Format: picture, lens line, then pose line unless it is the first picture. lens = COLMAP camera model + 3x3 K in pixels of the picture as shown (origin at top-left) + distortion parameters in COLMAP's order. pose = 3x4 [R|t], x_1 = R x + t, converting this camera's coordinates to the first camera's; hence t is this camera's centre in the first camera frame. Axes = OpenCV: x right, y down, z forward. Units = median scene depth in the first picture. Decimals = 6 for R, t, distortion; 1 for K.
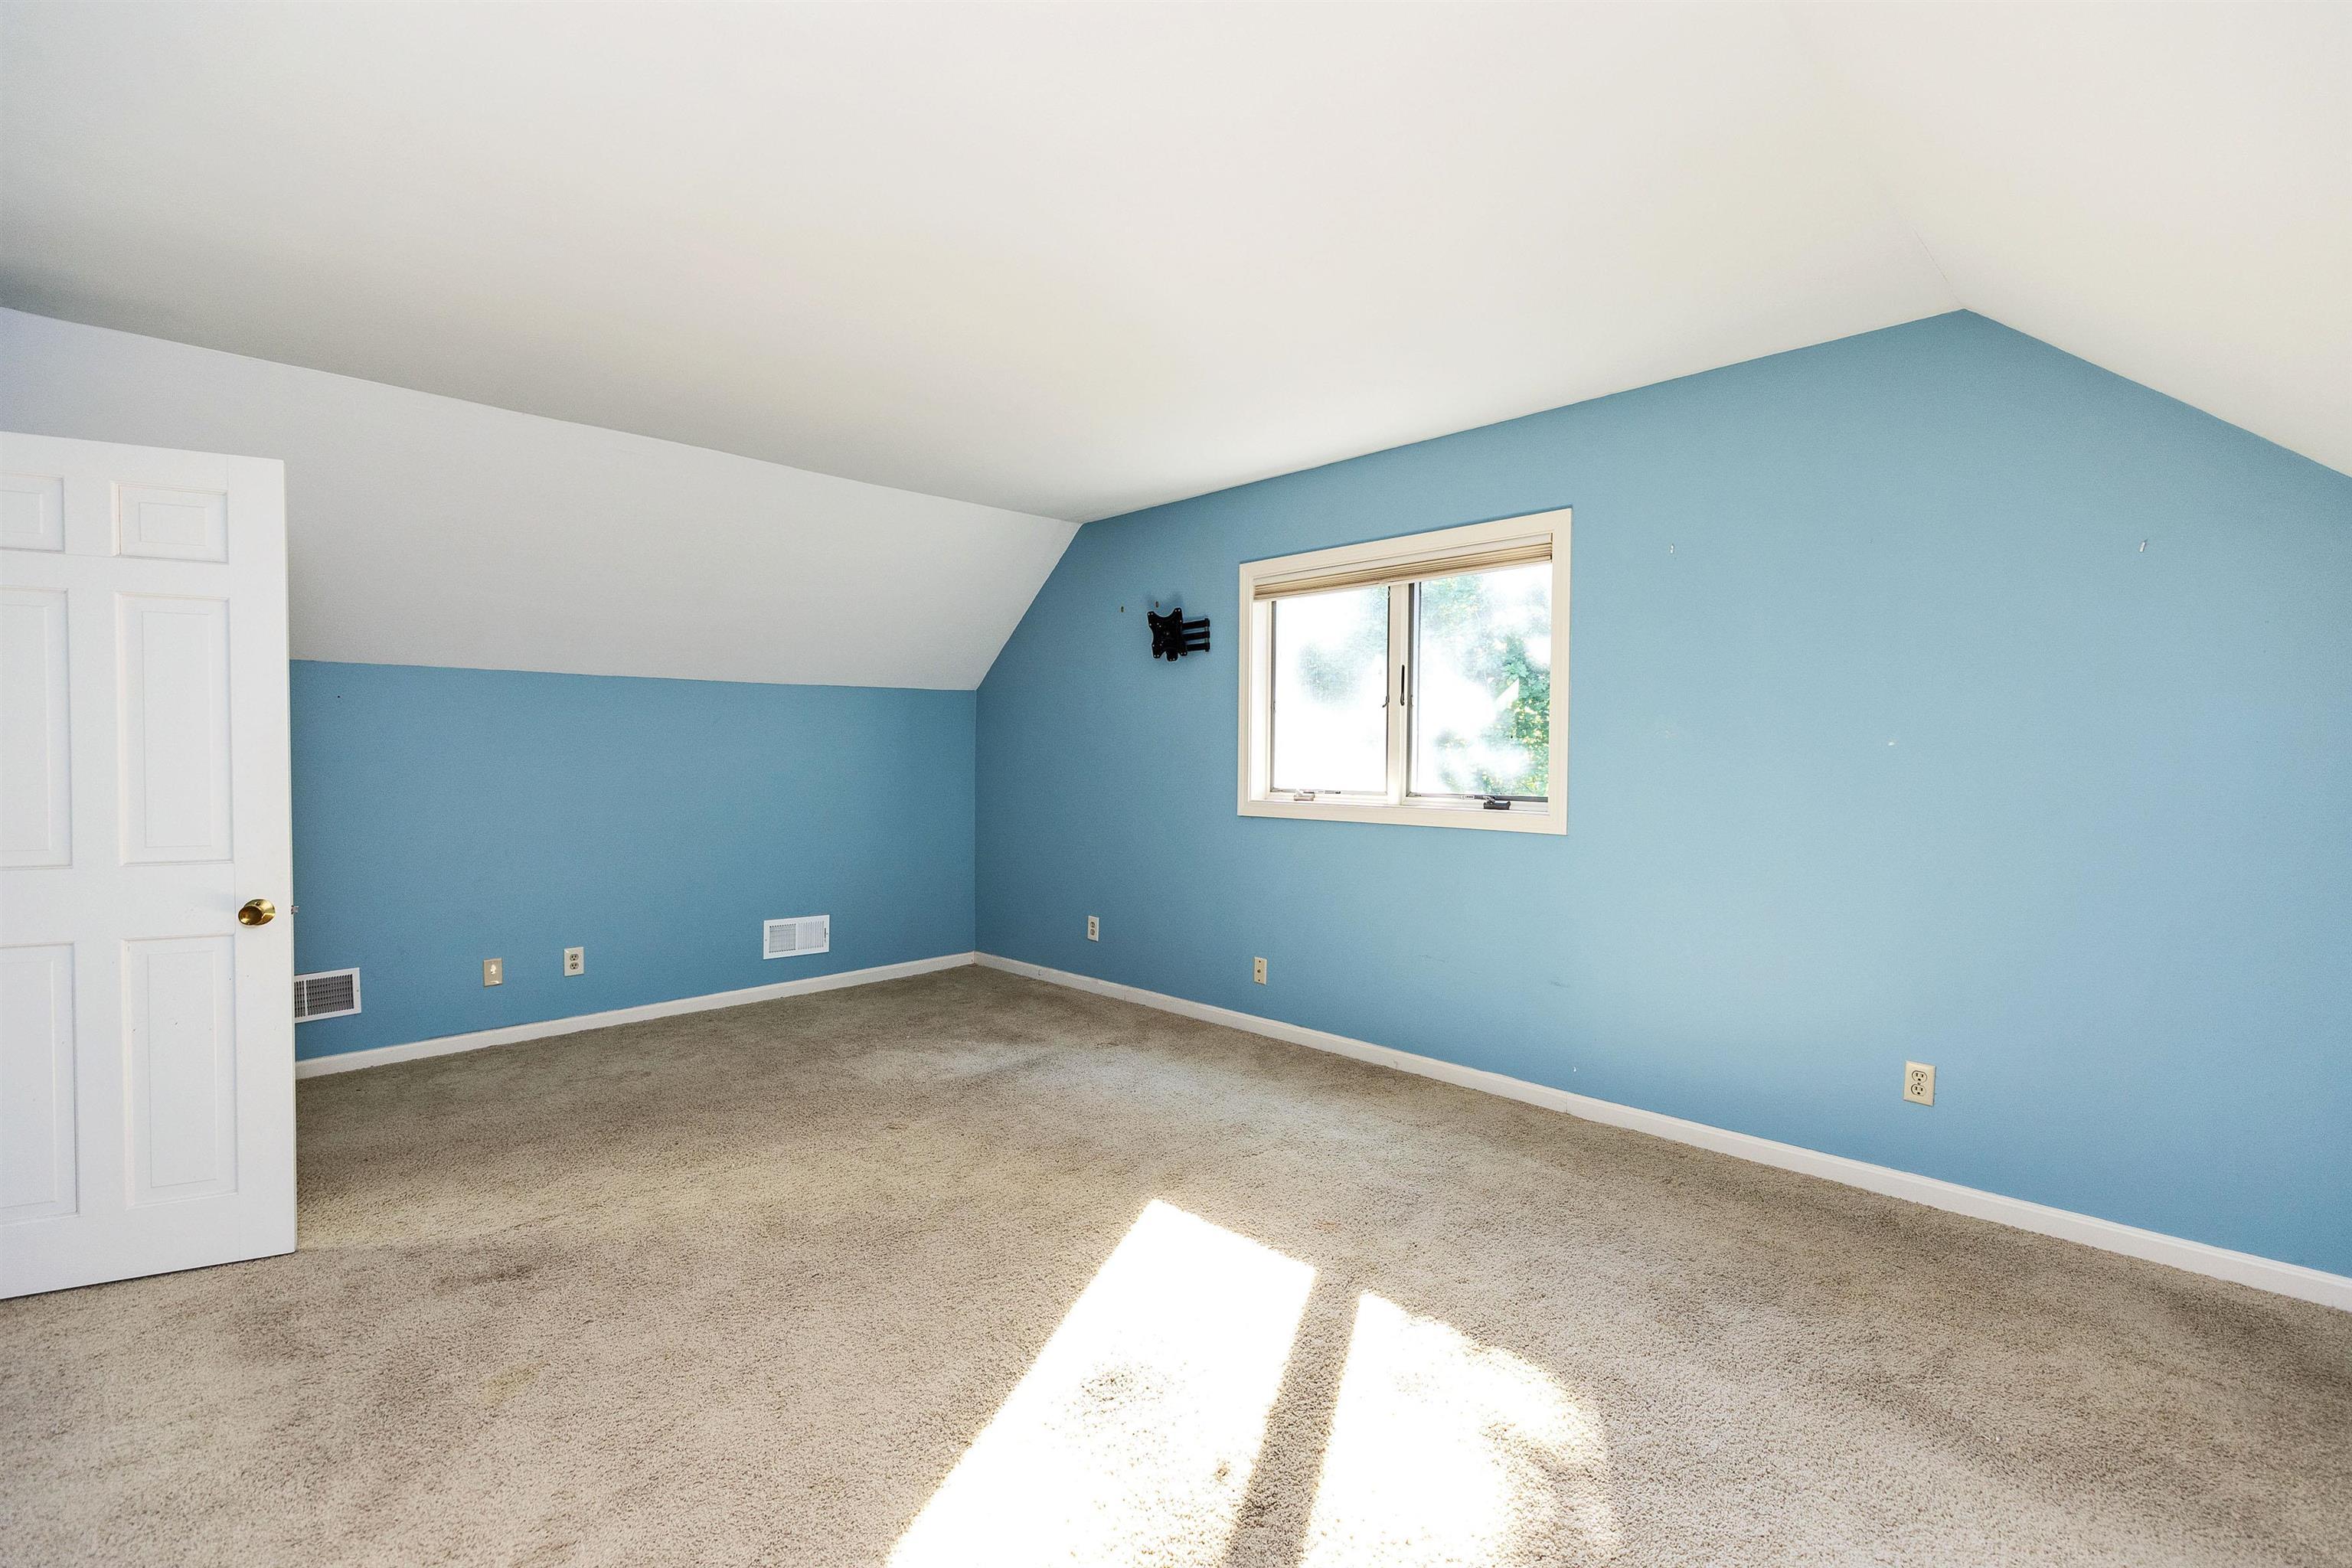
lens RADIAL K [[1047.4, 0, 1173.8], [0, 1047.4, 784.0], [0, 0, 1]] dist [0.003905, -0.000446]
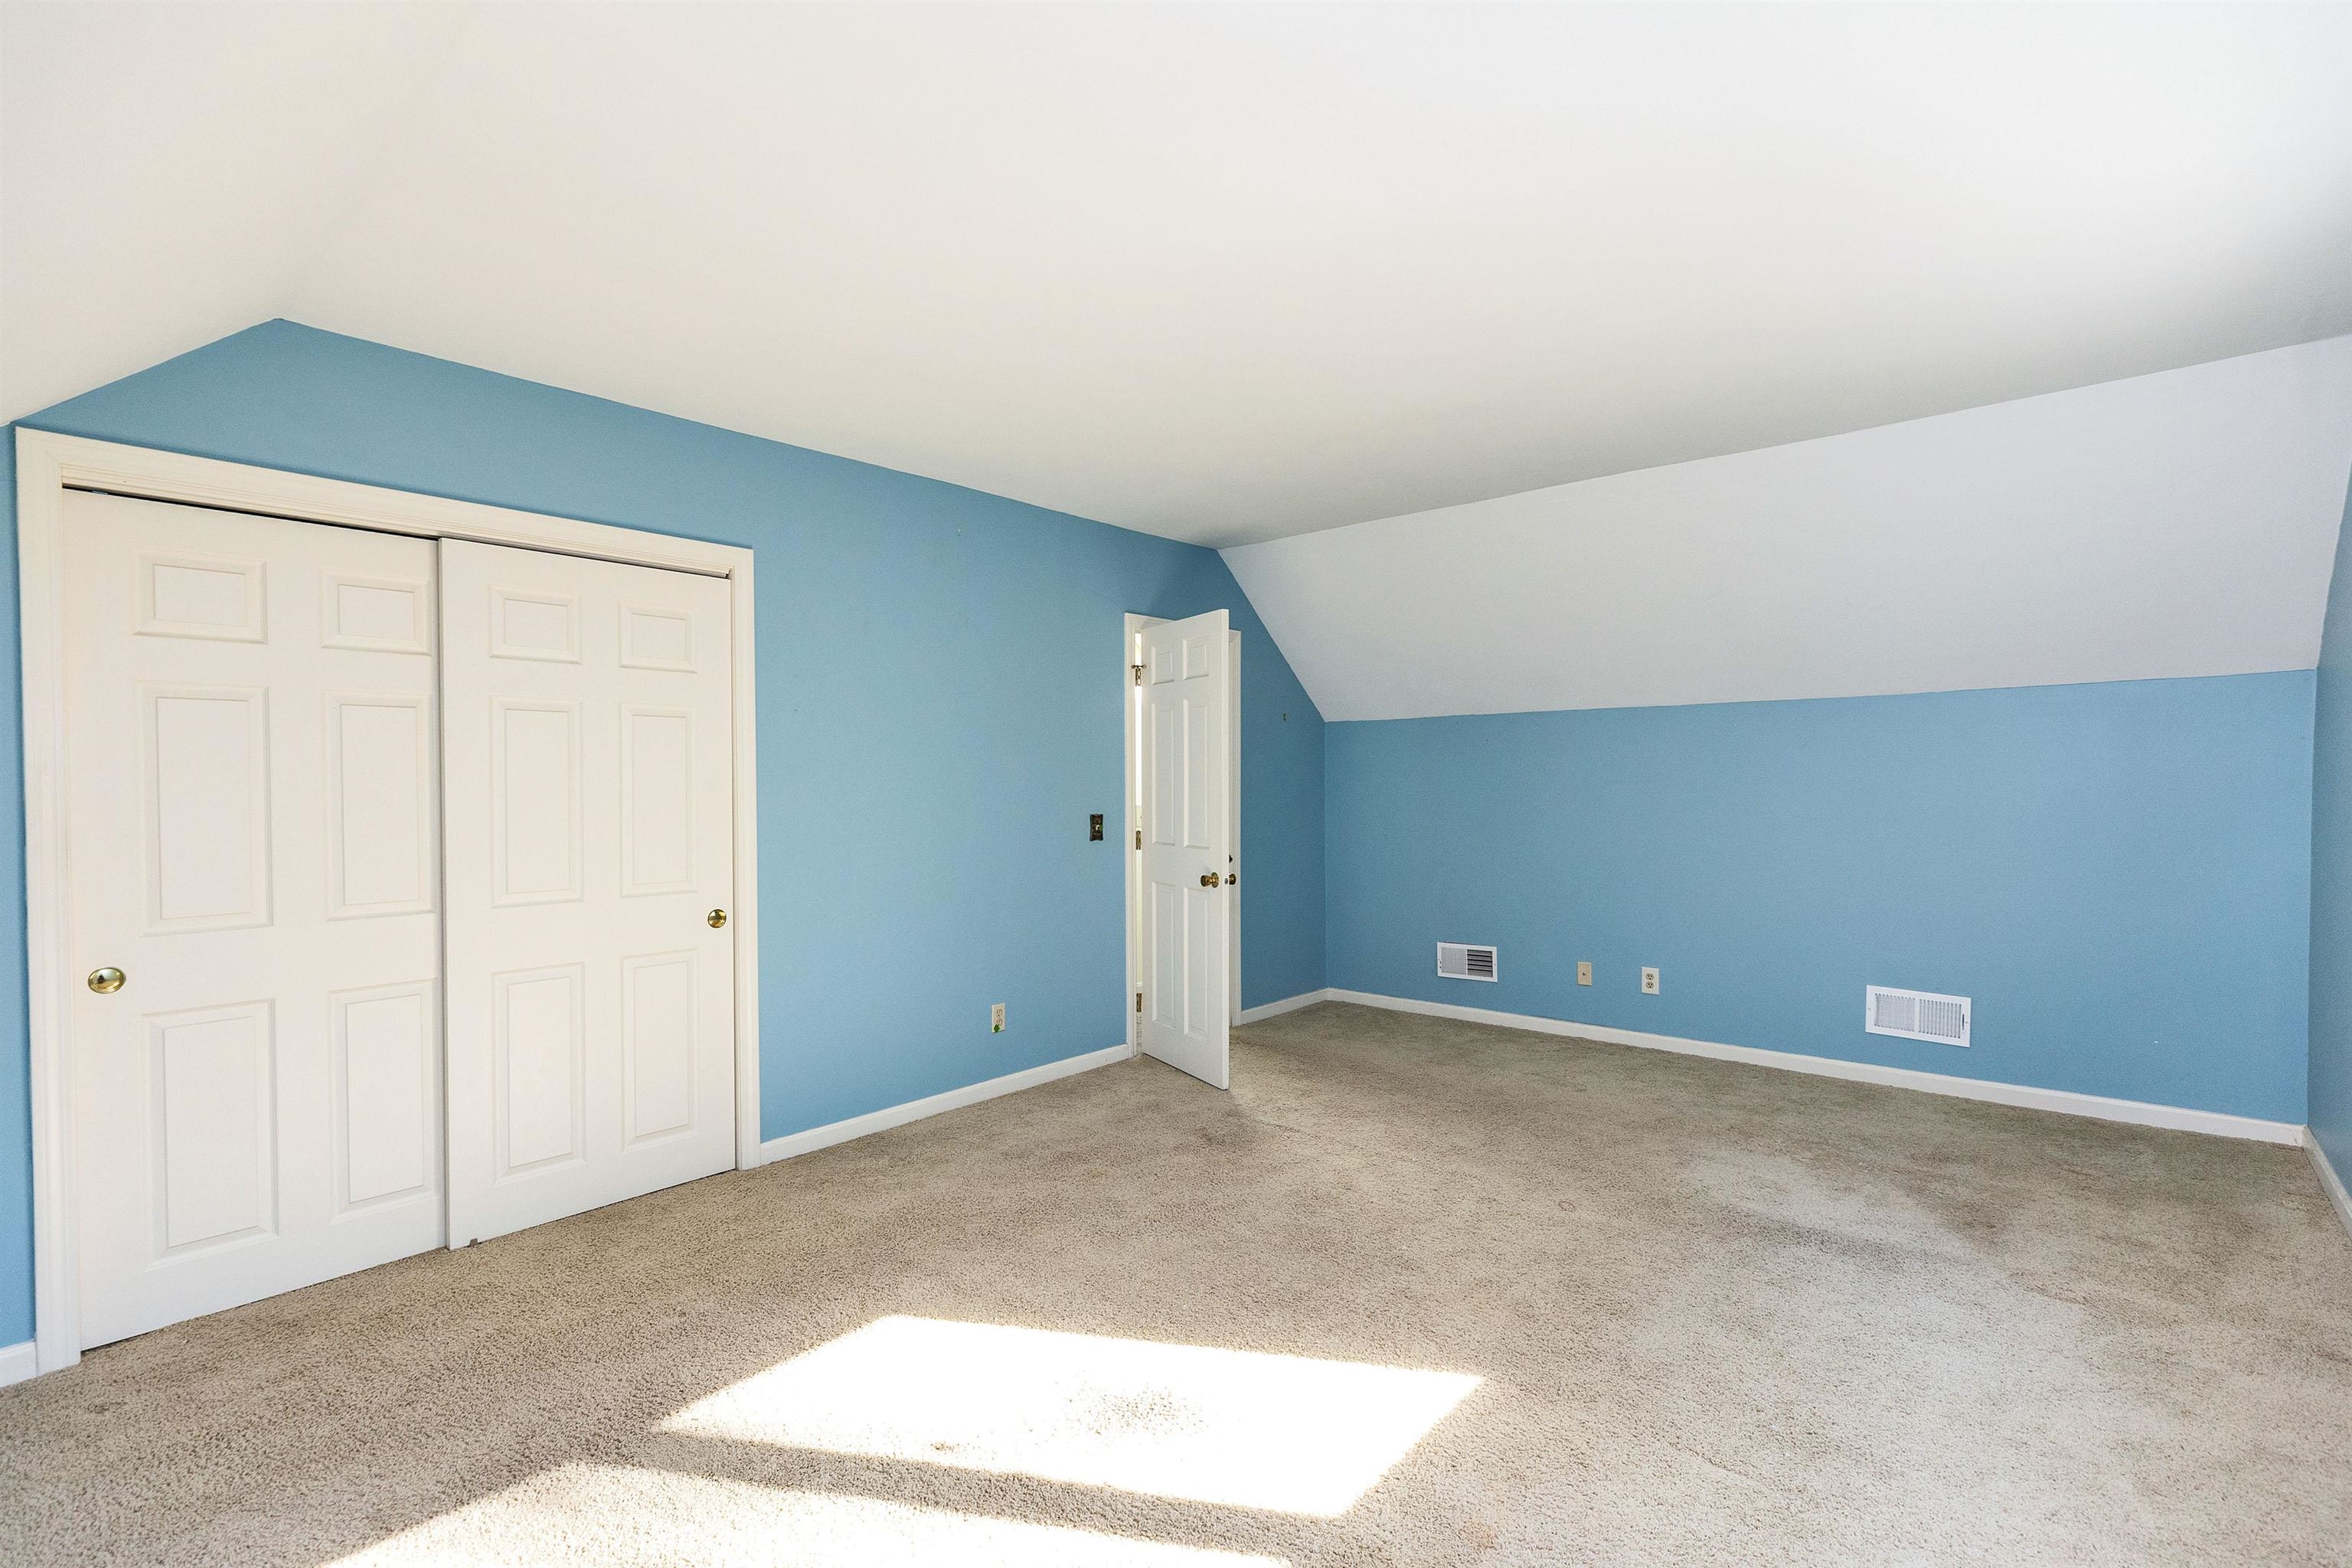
lens RADIAL K [[1054.1, 0, 1169.9], [0, 1054.1, 790.5], [0, 0, 1]] dist [0.002768, 0.000353]
pose [[0.093493, 0.010573, -0.995564, 0.491284], [-0.028376, 0.999566, 0.007951, -0.017966], [0.995215, 0.027507, 0.093753, 0.476201]]
